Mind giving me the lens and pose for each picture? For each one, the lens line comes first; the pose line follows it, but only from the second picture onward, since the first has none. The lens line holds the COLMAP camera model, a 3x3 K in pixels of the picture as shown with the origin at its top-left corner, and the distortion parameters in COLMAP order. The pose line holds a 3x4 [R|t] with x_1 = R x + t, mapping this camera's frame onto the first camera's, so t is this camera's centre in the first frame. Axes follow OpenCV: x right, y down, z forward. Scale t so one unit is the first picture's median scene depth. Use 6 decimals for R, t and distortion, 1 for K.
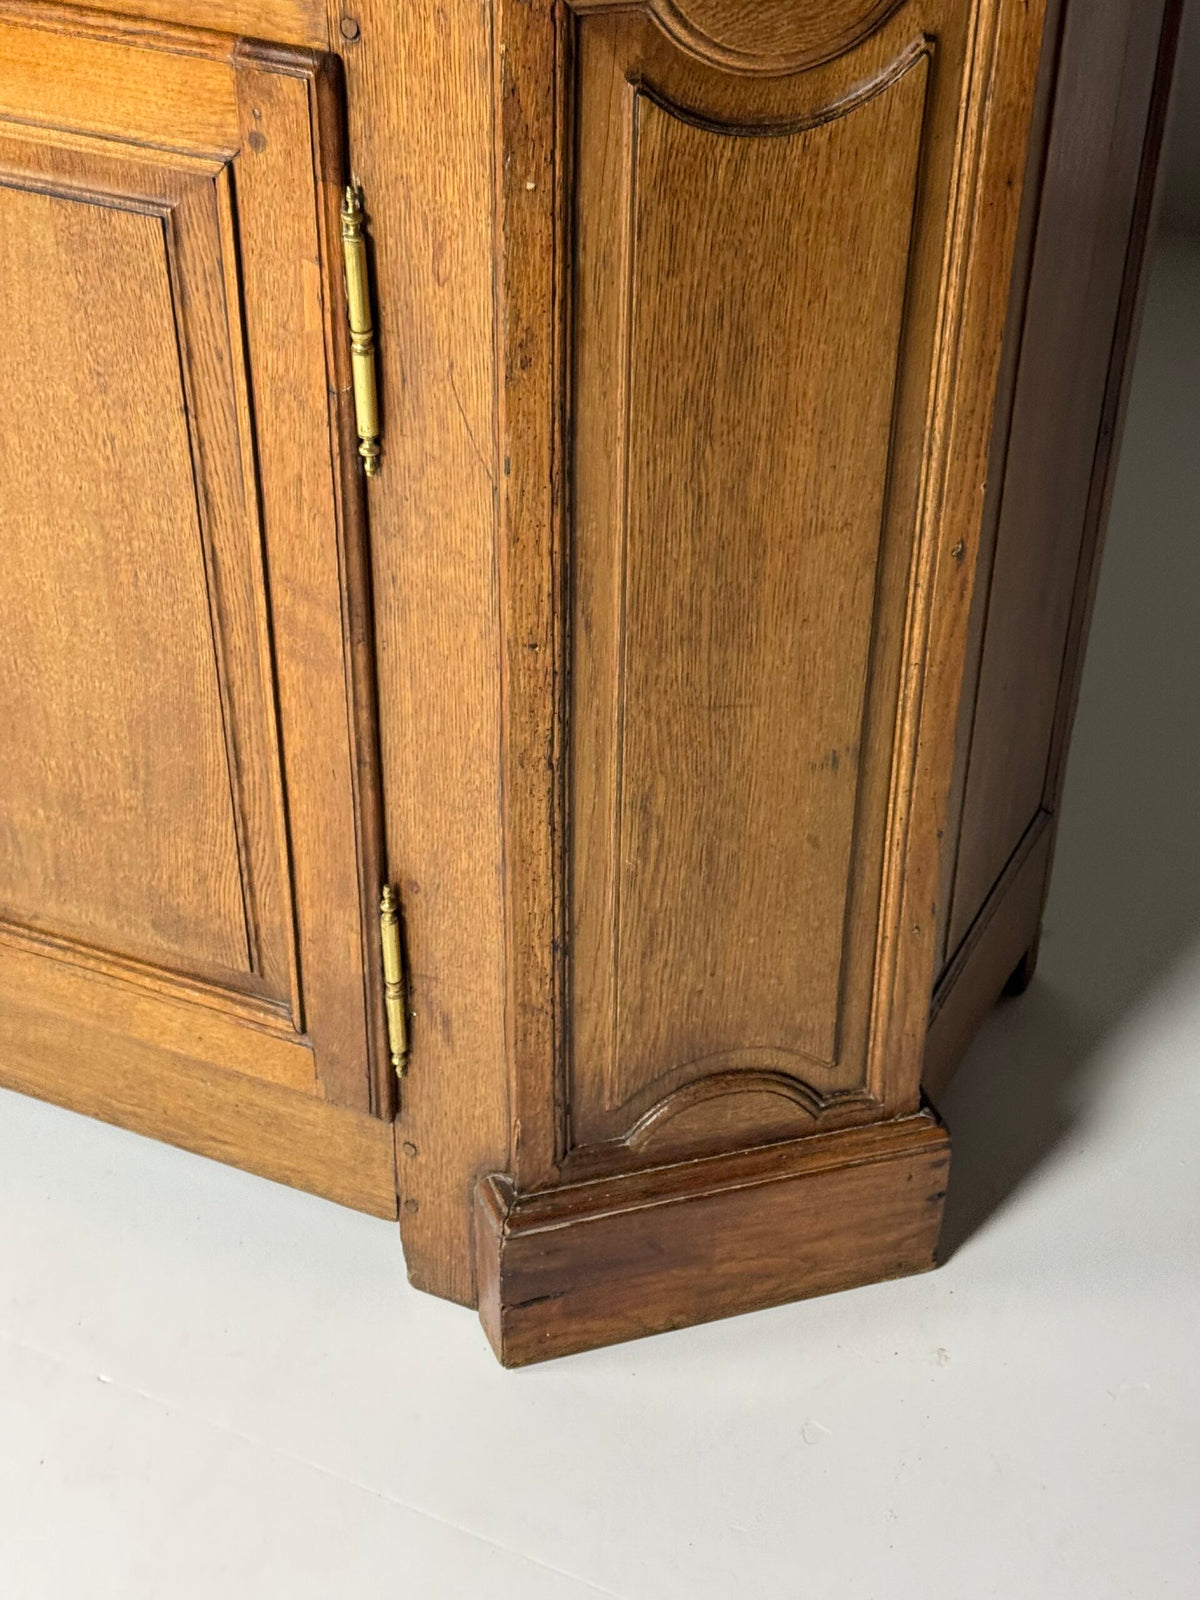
lens RADIAL K [[2451.3, 0, 606.8], [0, 2451.3, 834.9], [0, 0, 1]] dist [0.179751, -0.190948]
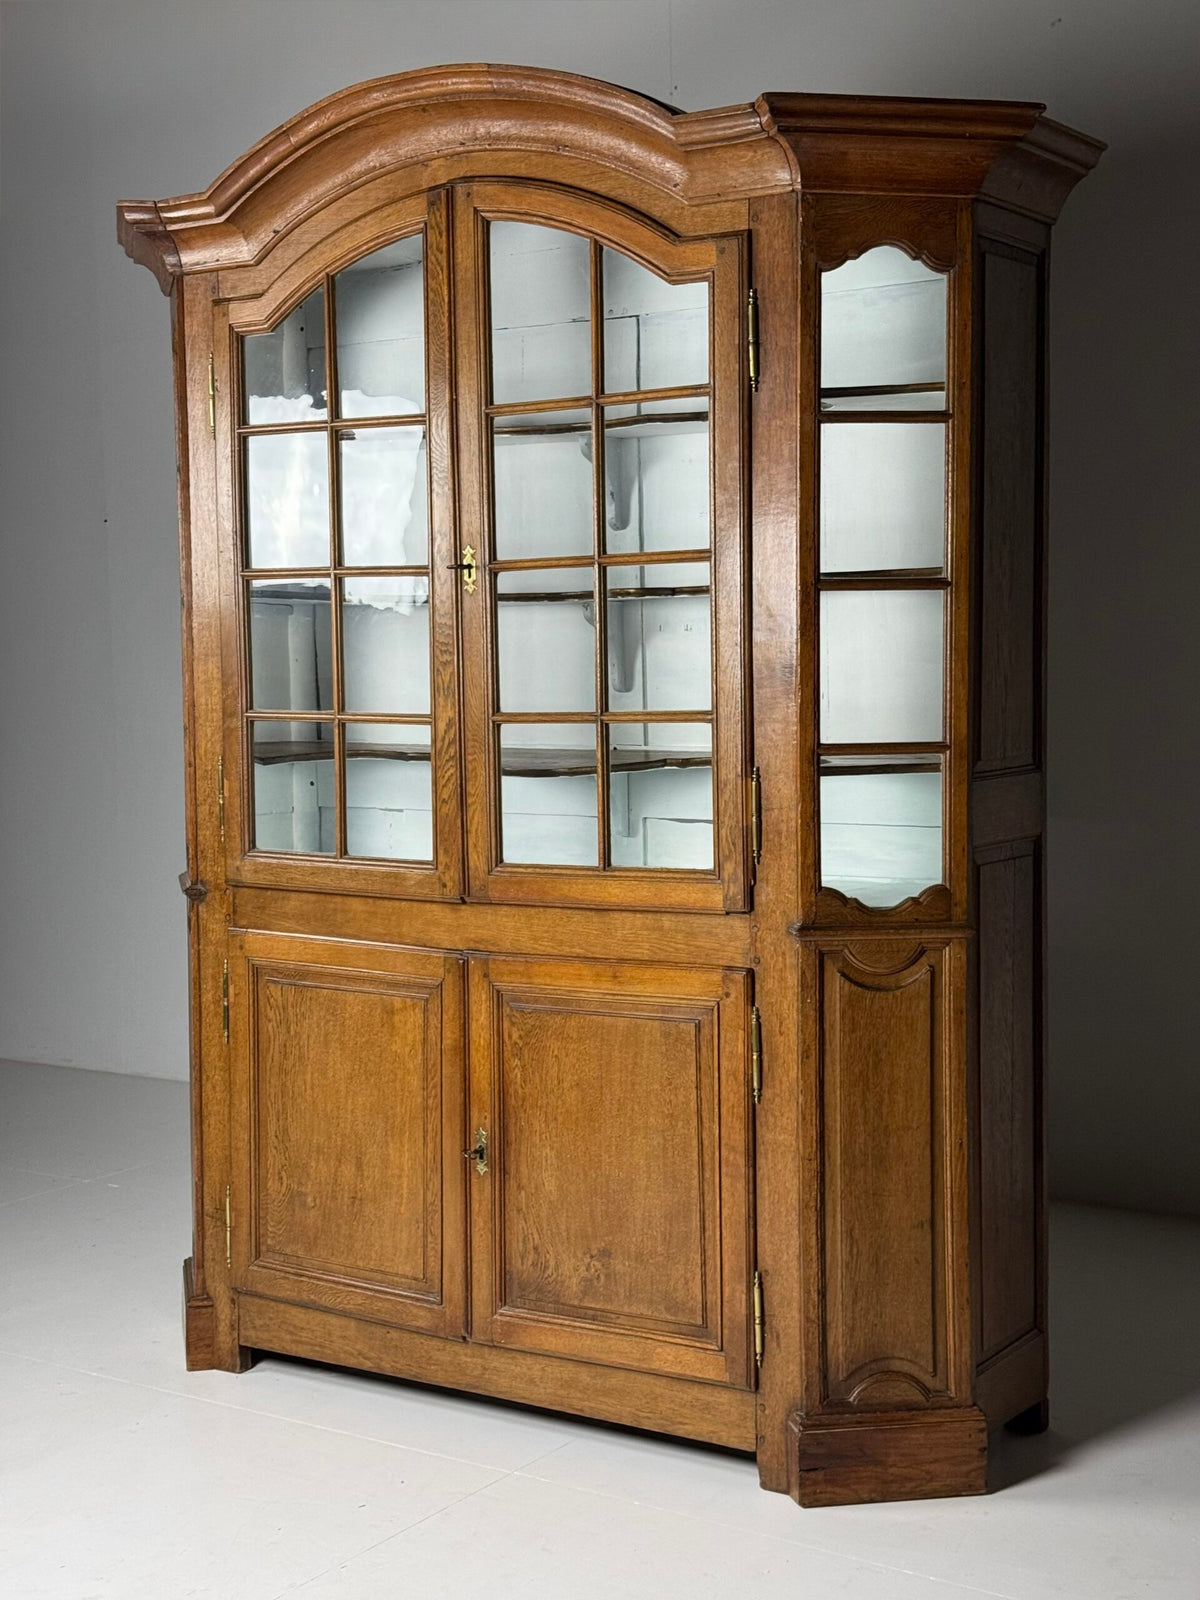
lens RADIAL K [[2256.3, 0, 600.0], [0, 2256.3, 800.0], [0, 0, 1]] dist [0.143636, -0.075385]
pose [[0.990223, -0.014461, -0.138741, 0.090902], [-0.061818, 0.846121, -0.529394, 0.883841], [0.125048, 0.532794, 0.836955, -1.344666]]
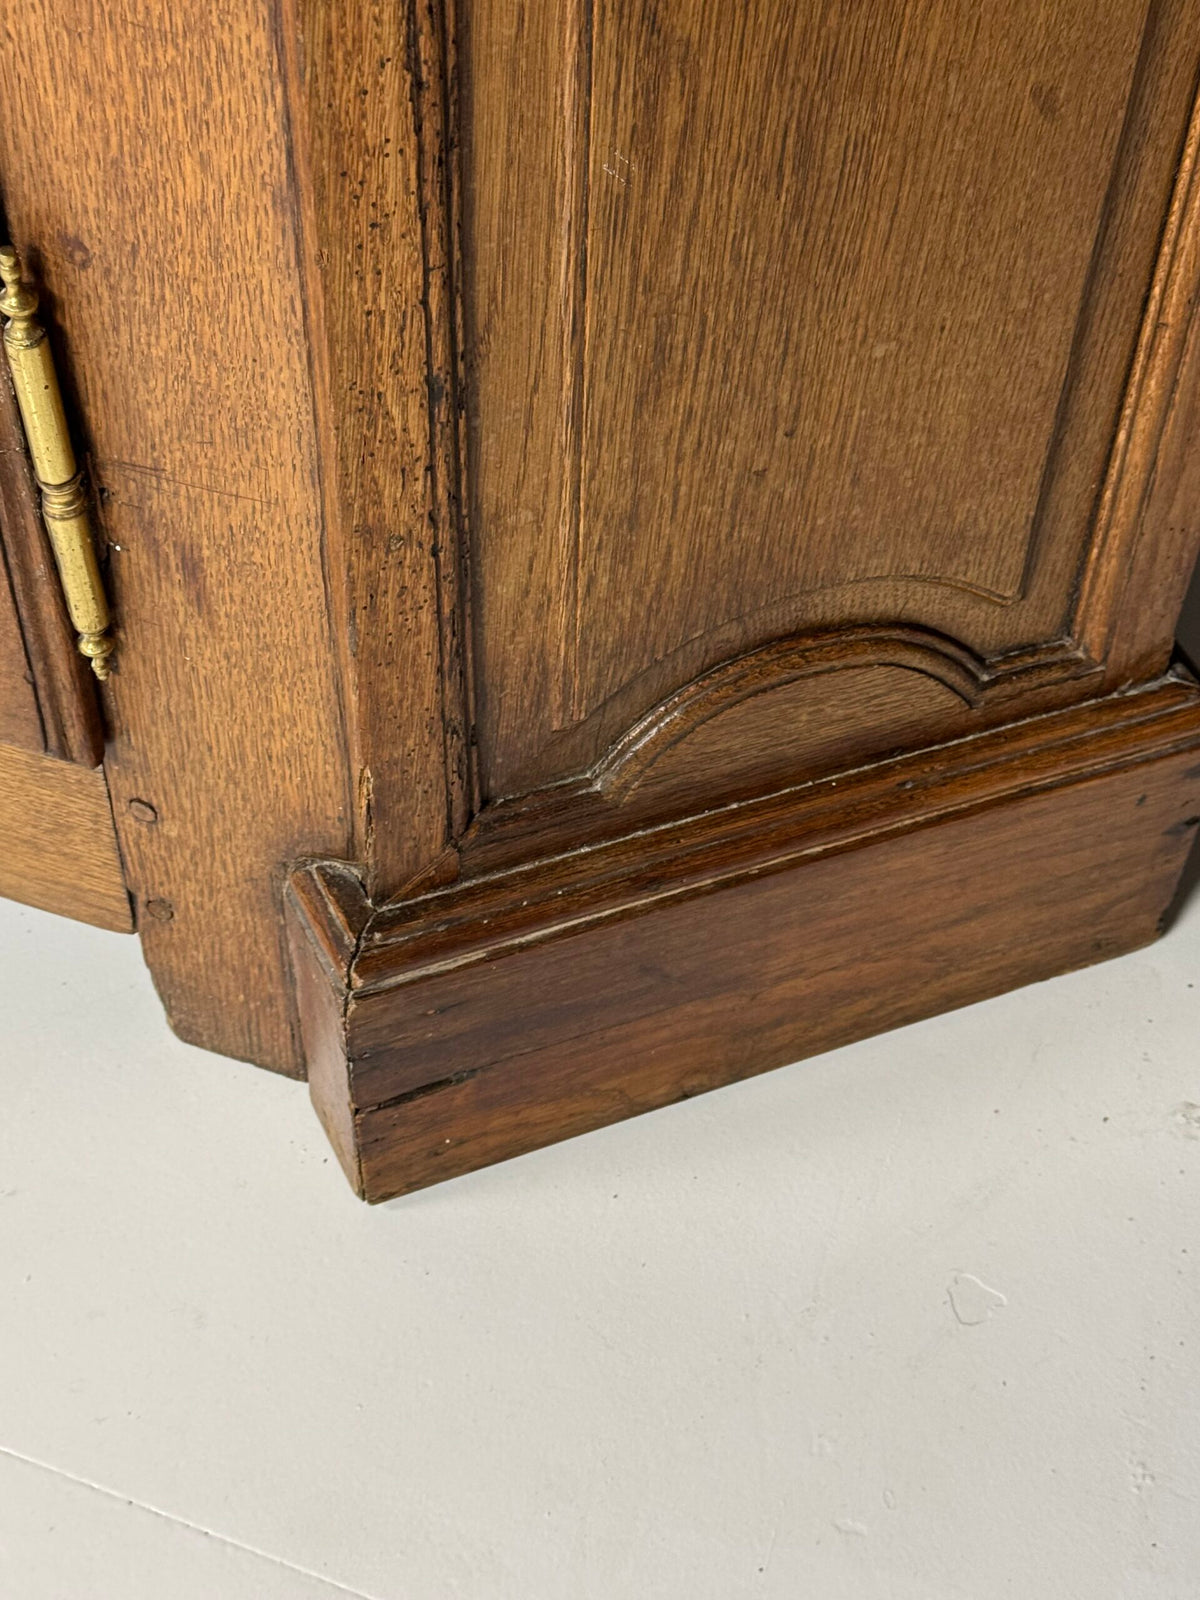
lens RADIAL K [[2488.7, 0, 600.0], [0, 2488.7, 800.0], [0, 0, 1]] dist [0.165115, -0.233304]
pose [[0.996802, -0.052570, 0.060188, -0.021155], [0.036646, 0.970005, 0.240309, 0.011582], [-0.071016, -0.237334, 0.968829, 0.547486]]
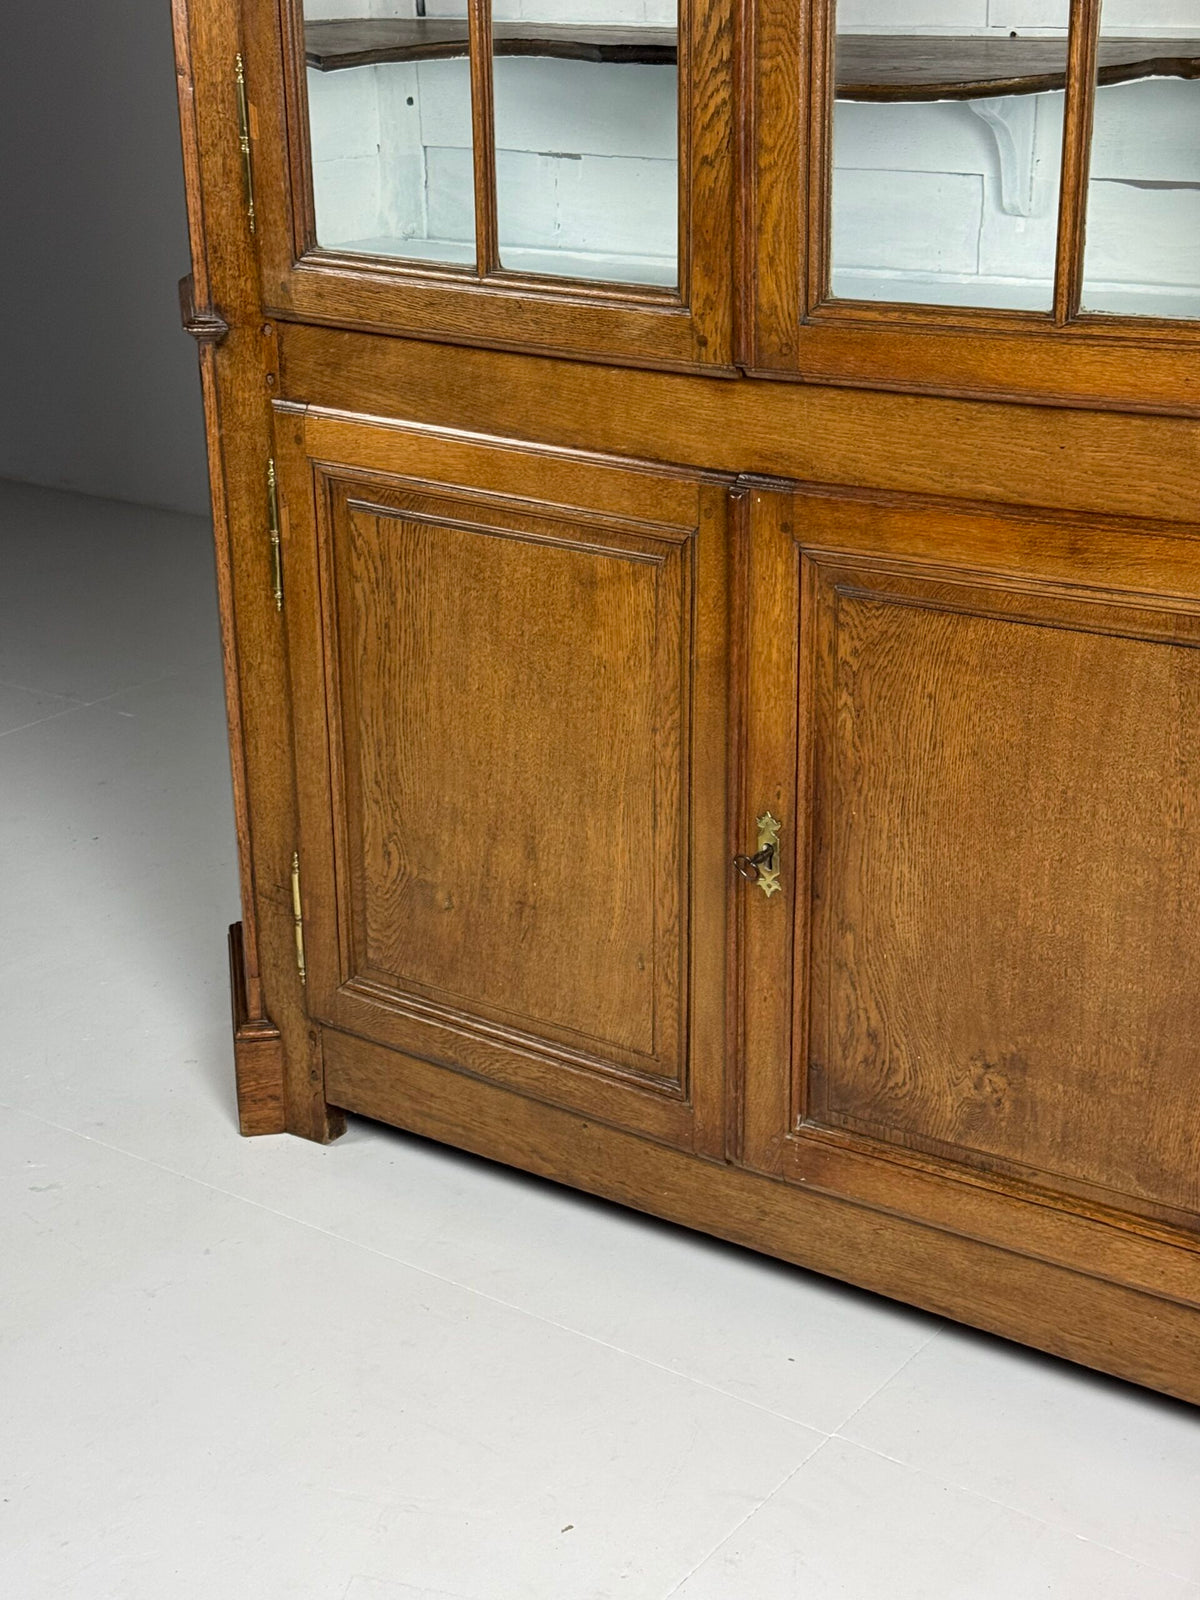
lens RADIAL K [[2351.3, 0, 609.4], [0, 2351.3, 809.3], [0, 0, 1]] dist [0.160214, -0.132238]
pose [[0.985695, 0.034338, -0.165001, -0.270076], [-0.076346, 0.963787, -0.255511, 0.203829], [0.150252, 0.264453, 0.952622, -0.353344]]
